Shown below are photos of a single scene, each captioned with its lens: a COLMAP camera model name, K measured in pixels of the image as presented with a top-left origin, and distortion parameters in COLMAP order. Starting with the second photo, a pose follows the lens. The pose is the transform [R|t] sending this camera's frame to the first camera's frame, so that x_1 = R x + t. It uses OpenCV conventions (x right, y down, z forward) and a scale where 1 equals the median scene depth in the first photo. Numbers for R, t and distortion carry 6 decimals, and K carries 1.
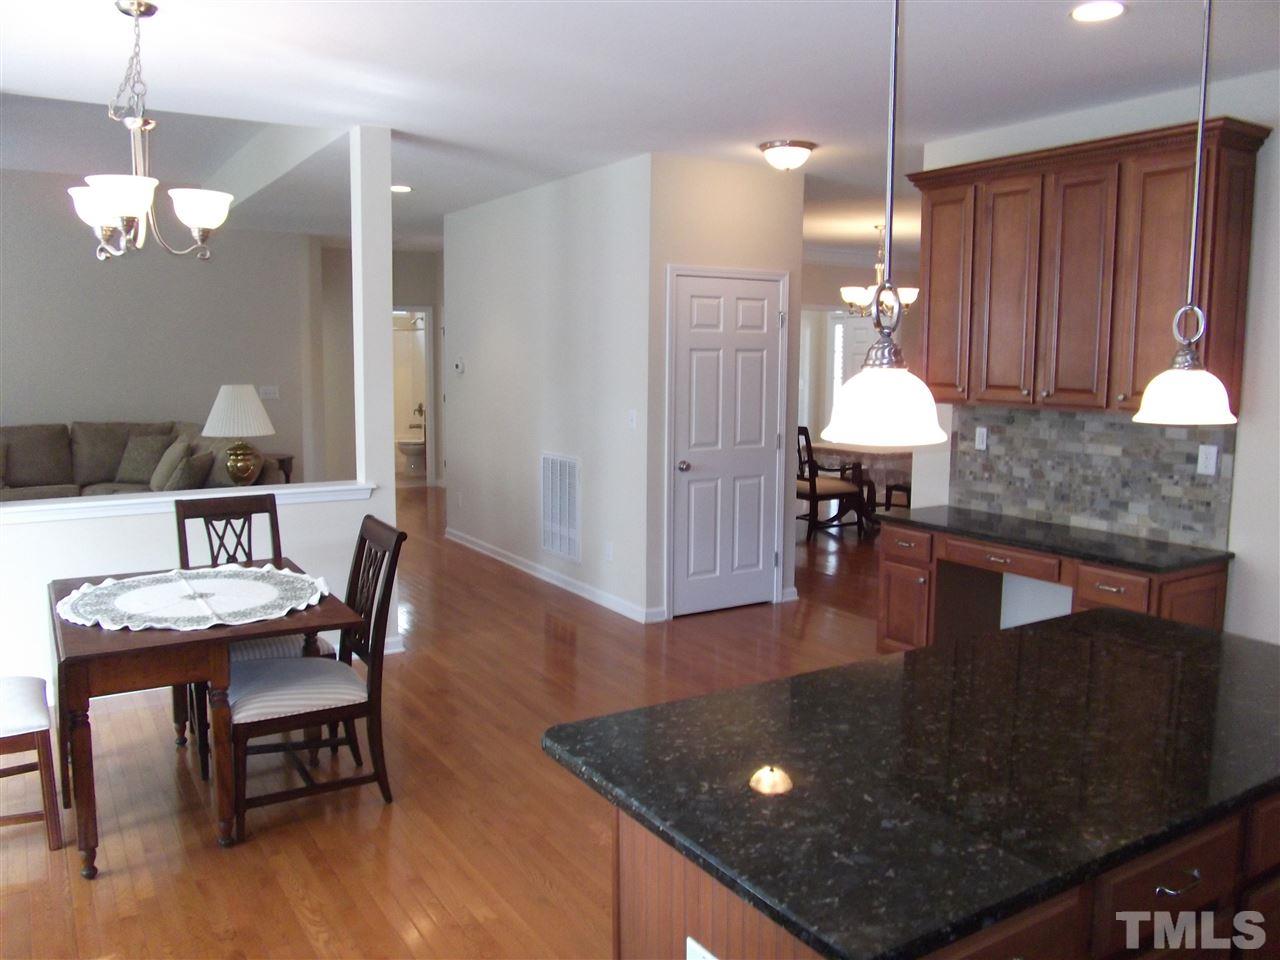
lens RADIAL K [[1015.2, 0, 641.6], [0, 1015.2, 477.8], [0, 0, 1]] dist [0.011363, -0.007832]
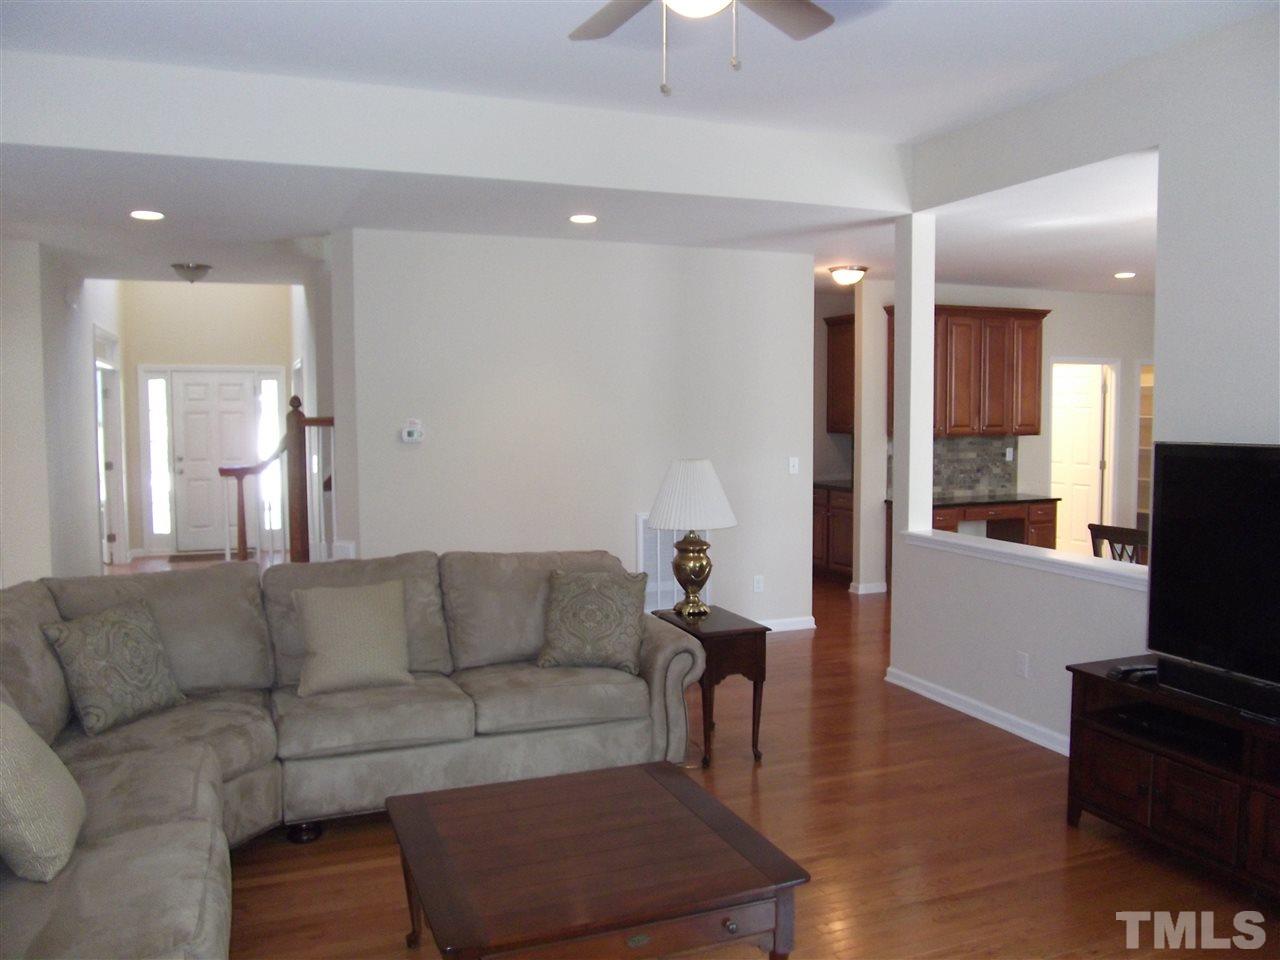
lens RADIAL K [[1015.2, 0, 637.8], [0, 1015.2, 474.2], [0, 0, 1]] dist [0.011363, -0.007832]
pose [[0.199319, -0.080488, 0.976624, -1.667512], [0.125038, 0.990564, 0.056118, -0.187968], [-0.971925, 0.110929, 0.207502, 1.241327]]
